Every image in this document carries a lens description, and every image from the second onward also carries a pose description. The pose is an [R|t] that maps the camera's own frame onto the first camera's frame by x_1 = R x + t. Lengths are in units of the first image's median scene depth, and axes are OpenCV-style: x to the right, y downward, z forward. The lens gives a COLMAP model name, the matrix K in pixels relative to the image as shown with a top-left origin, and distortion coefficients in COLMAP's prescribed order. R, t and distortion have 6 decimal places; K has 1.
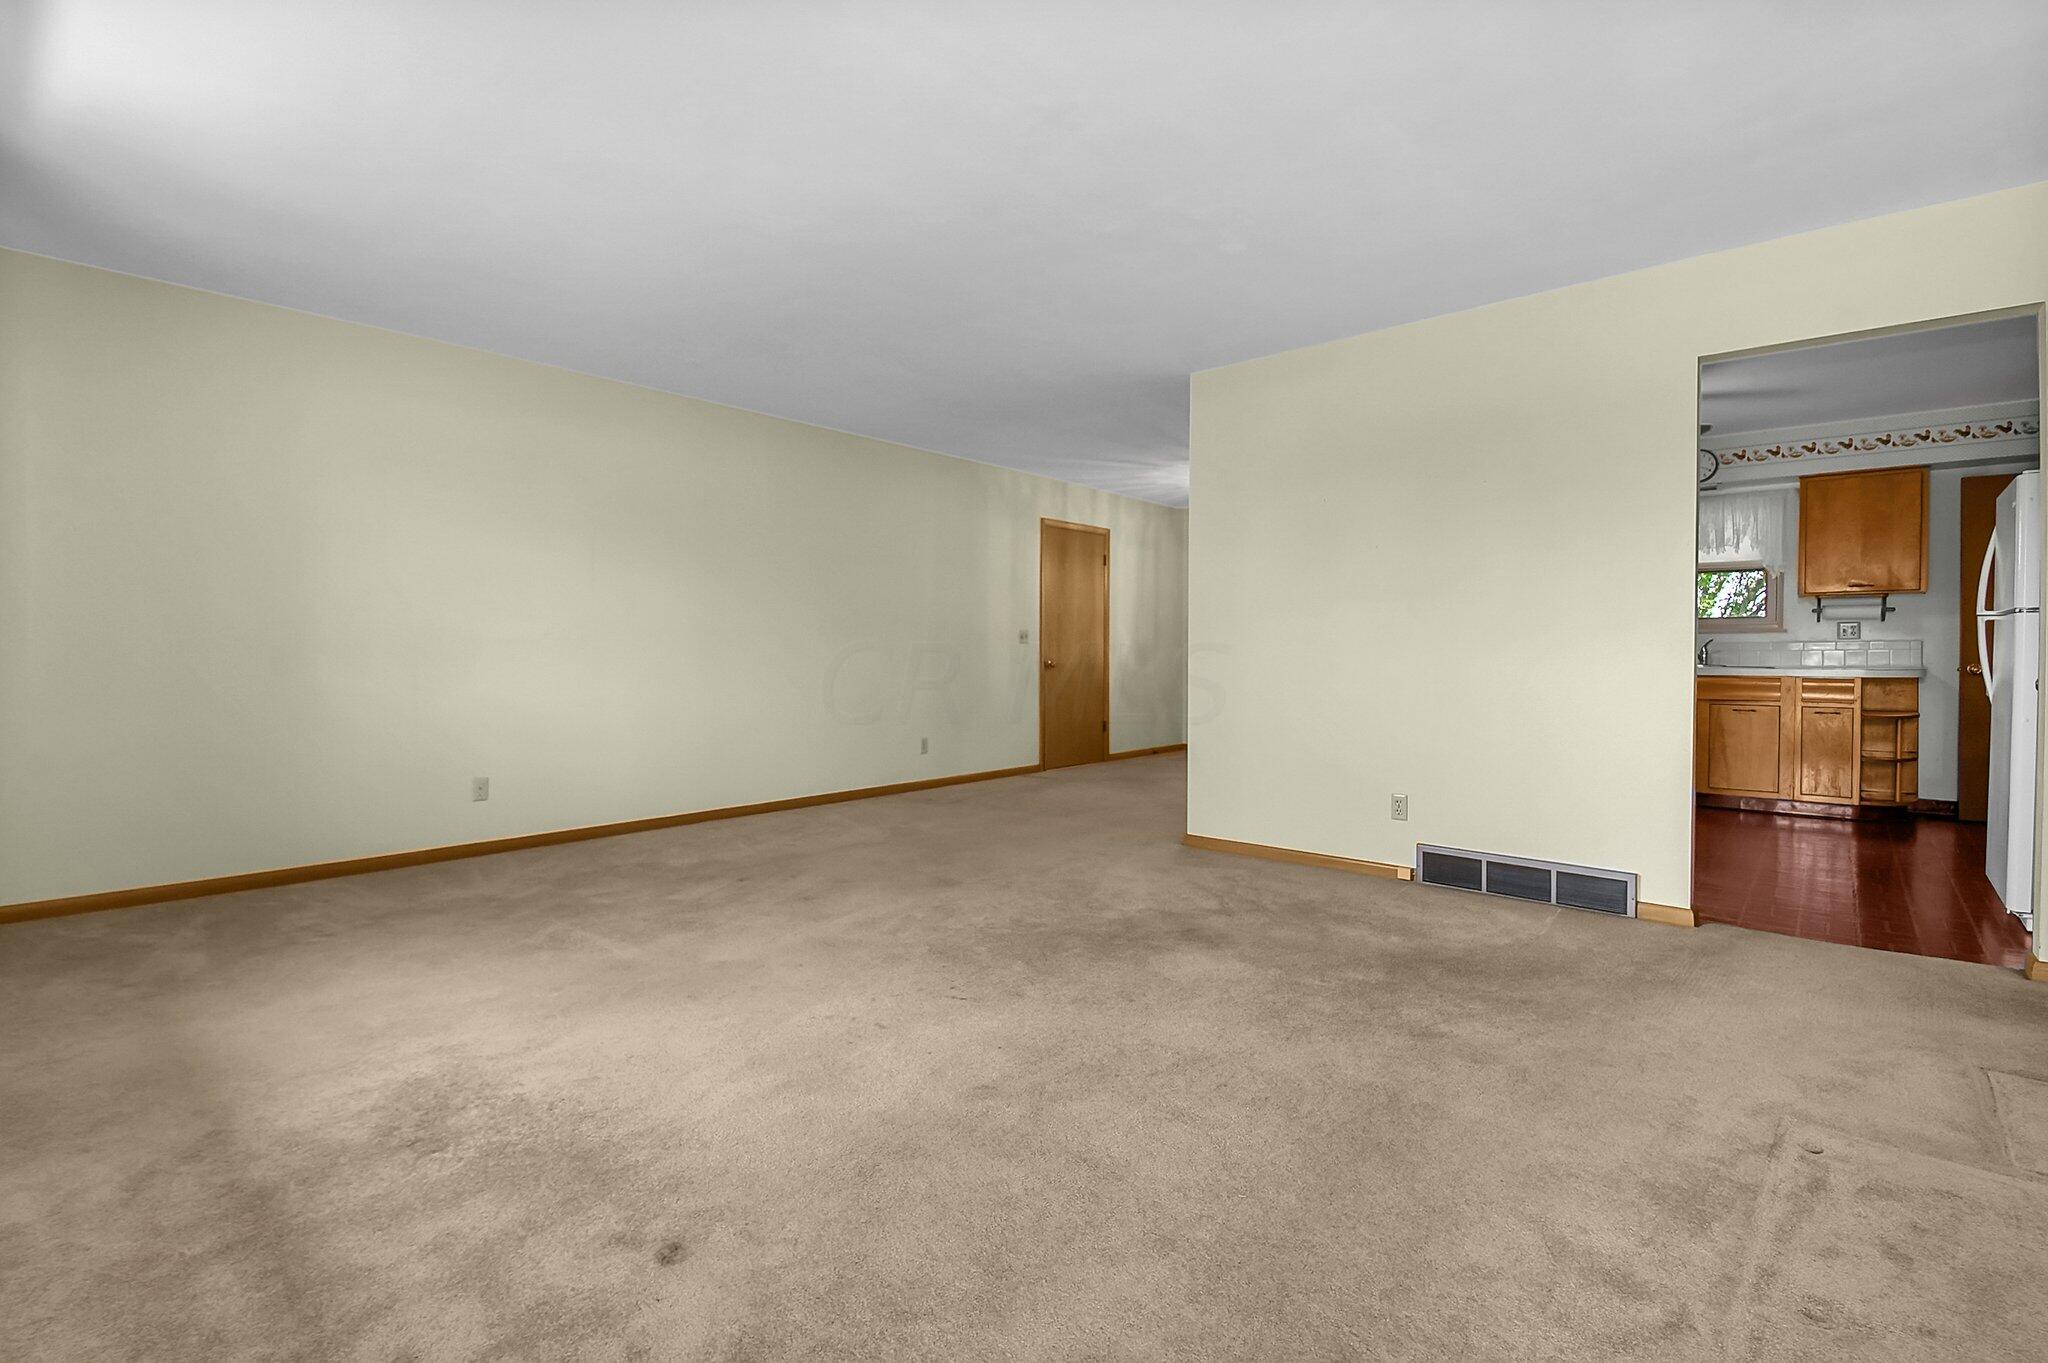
lens RADIAL K [[908.6, 0, 1024.0], [0, 908.6, 681.5], [0, 0, 1]] dist [-0.025792, -0.000273]
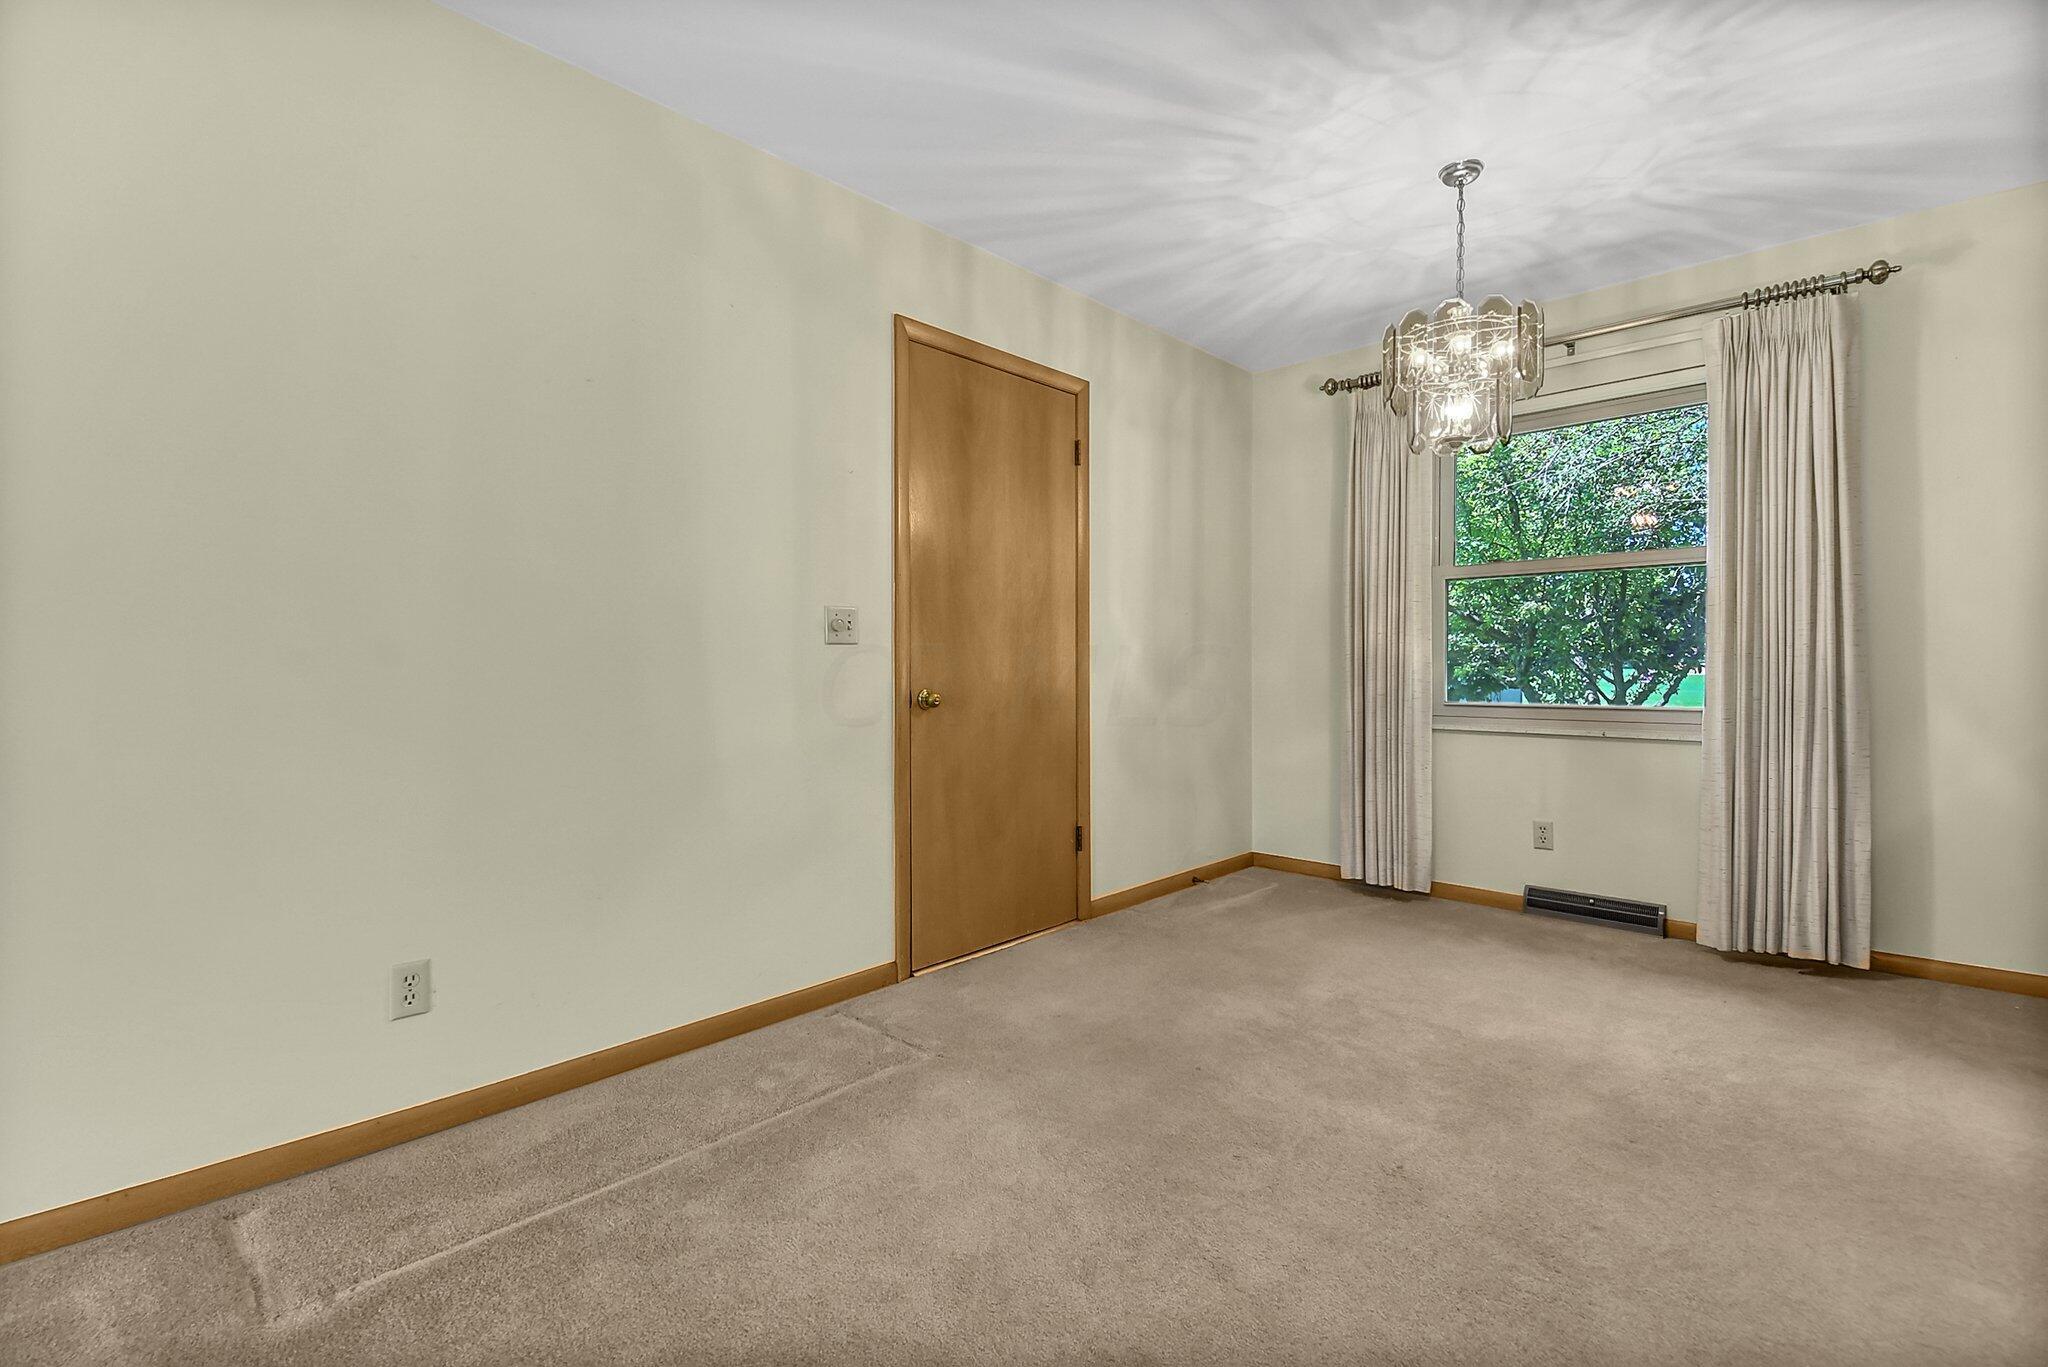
lens RADIAL K [[908.6, 0, 1024.0], [0, 908.6, 683.5], [0, 0, 1]] dist [-0.025792, -0.000273]
pose [[0.999400, -0.002210, -0.034577, 0.079016], [0.001829, 0.999937, -0.011038, -0.020014], [0.034599, 0.010968, 0.999341, 0.574553]]
